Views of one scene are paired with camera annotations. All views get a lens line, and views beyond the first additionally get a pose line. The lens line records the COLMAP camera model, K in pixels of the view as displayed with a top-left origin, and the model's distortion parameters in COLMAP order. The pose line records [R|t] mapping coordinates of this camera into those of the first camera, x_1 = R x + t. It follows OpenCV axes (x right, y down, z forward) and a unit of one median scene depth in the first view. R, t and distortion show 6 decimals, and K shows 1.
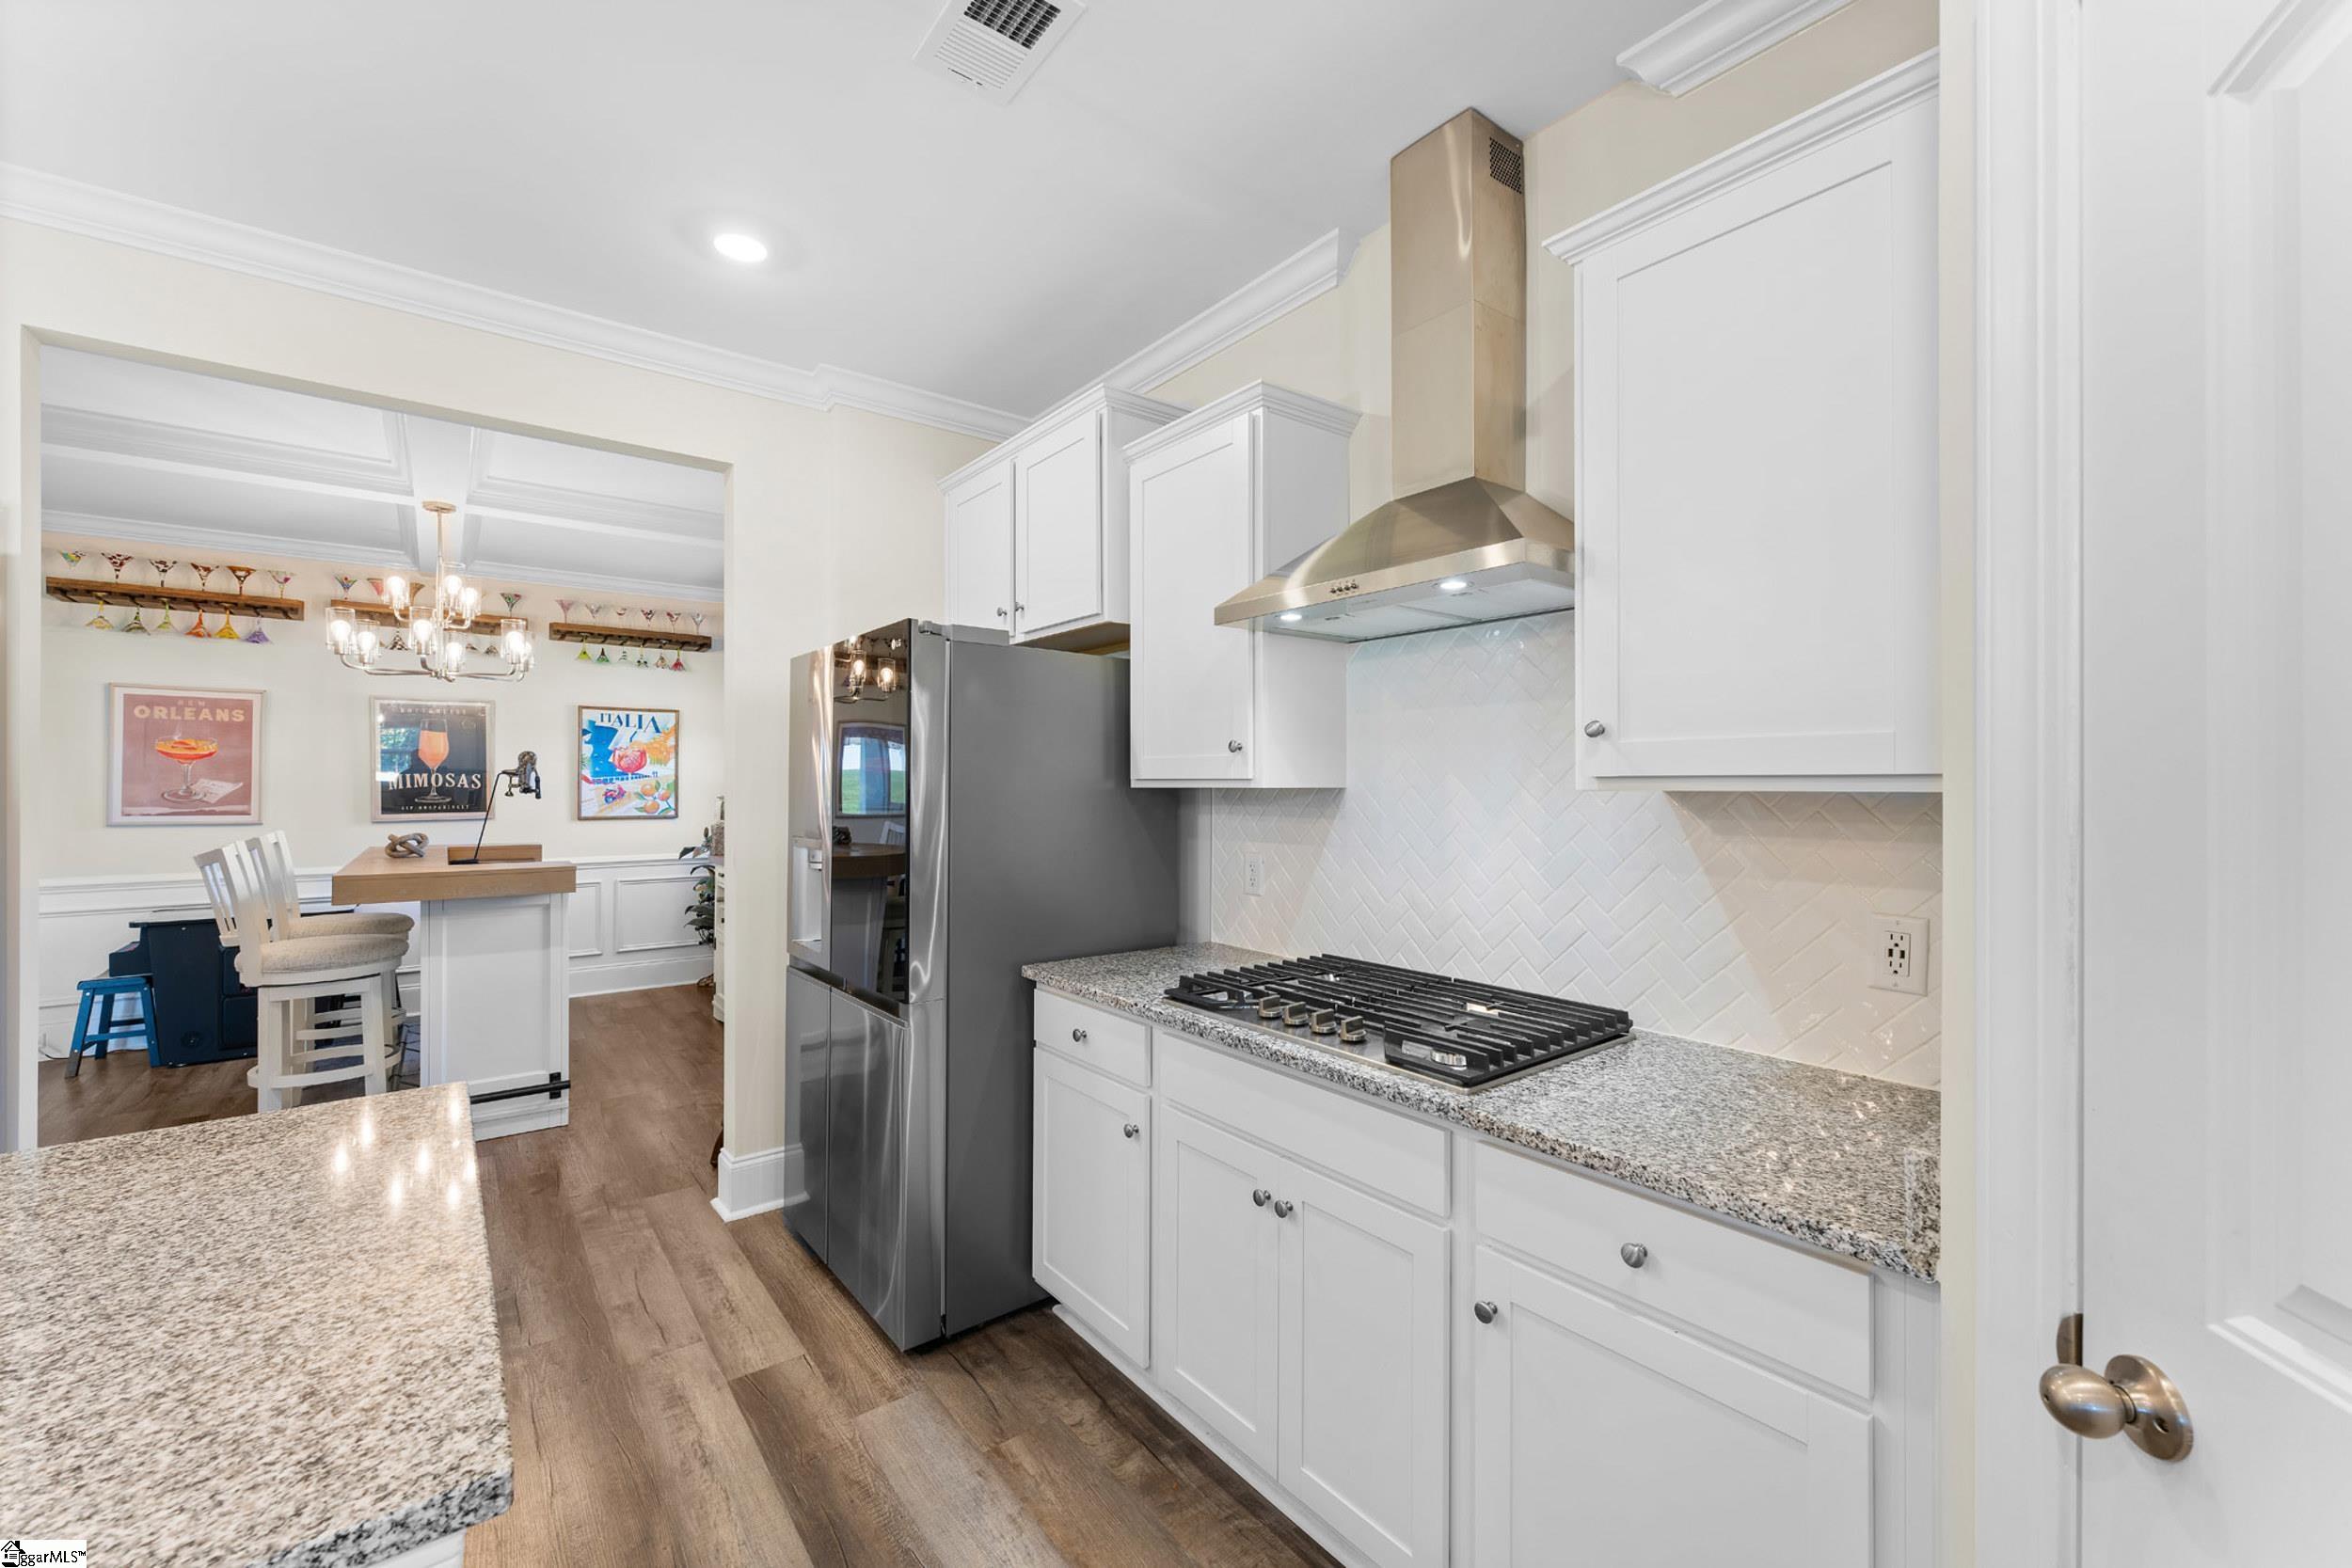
lens RADIAL K [[950.0, 0, 1176.4], [0, 950.0, 777.6], [0, 0, 1]] dist [-0.002427, 0.000441]
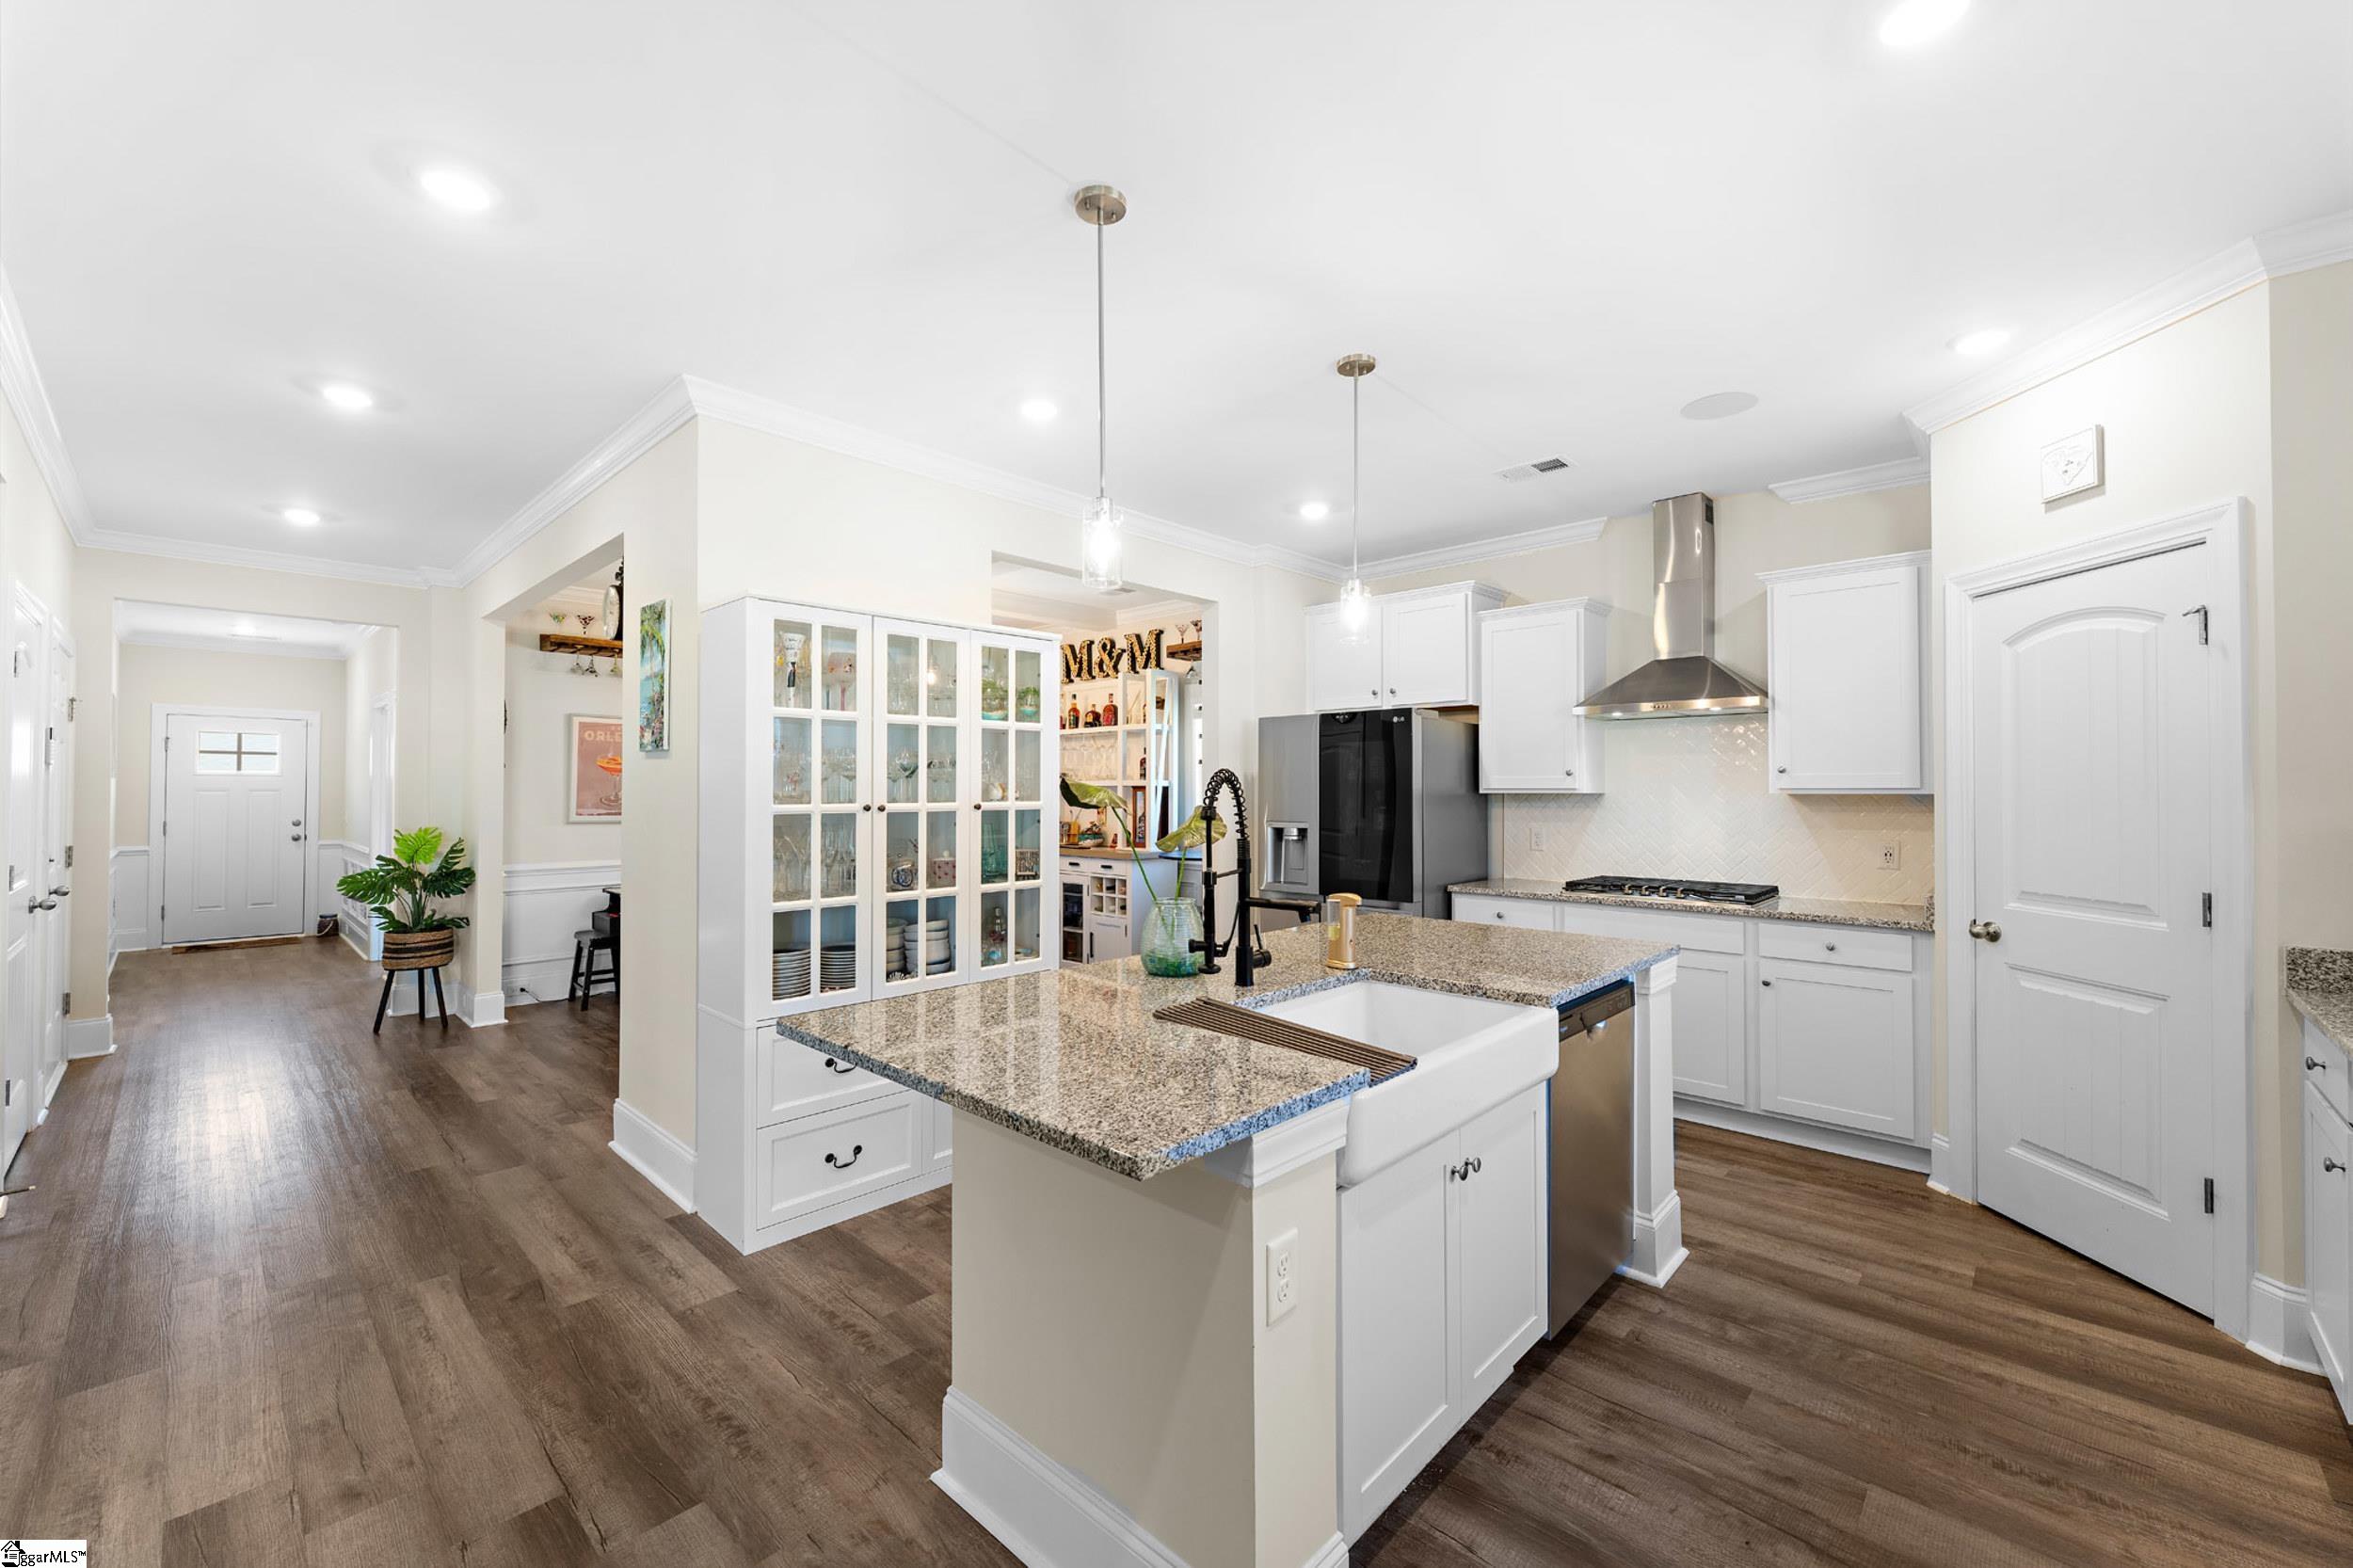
lens RADIAL K [[950.4, 0, 1178.2], [0, 950.4, 777.6], [0, 0, 1]] dist [-0.002427, 0.000441]
pose [[0.988464, 0.002942, 0.151427, -1.215761], [-0.001620, 0.999960, -0.008850, -0.003499], [-0.151446, 0.008503, 0.988429, -1.005348]]
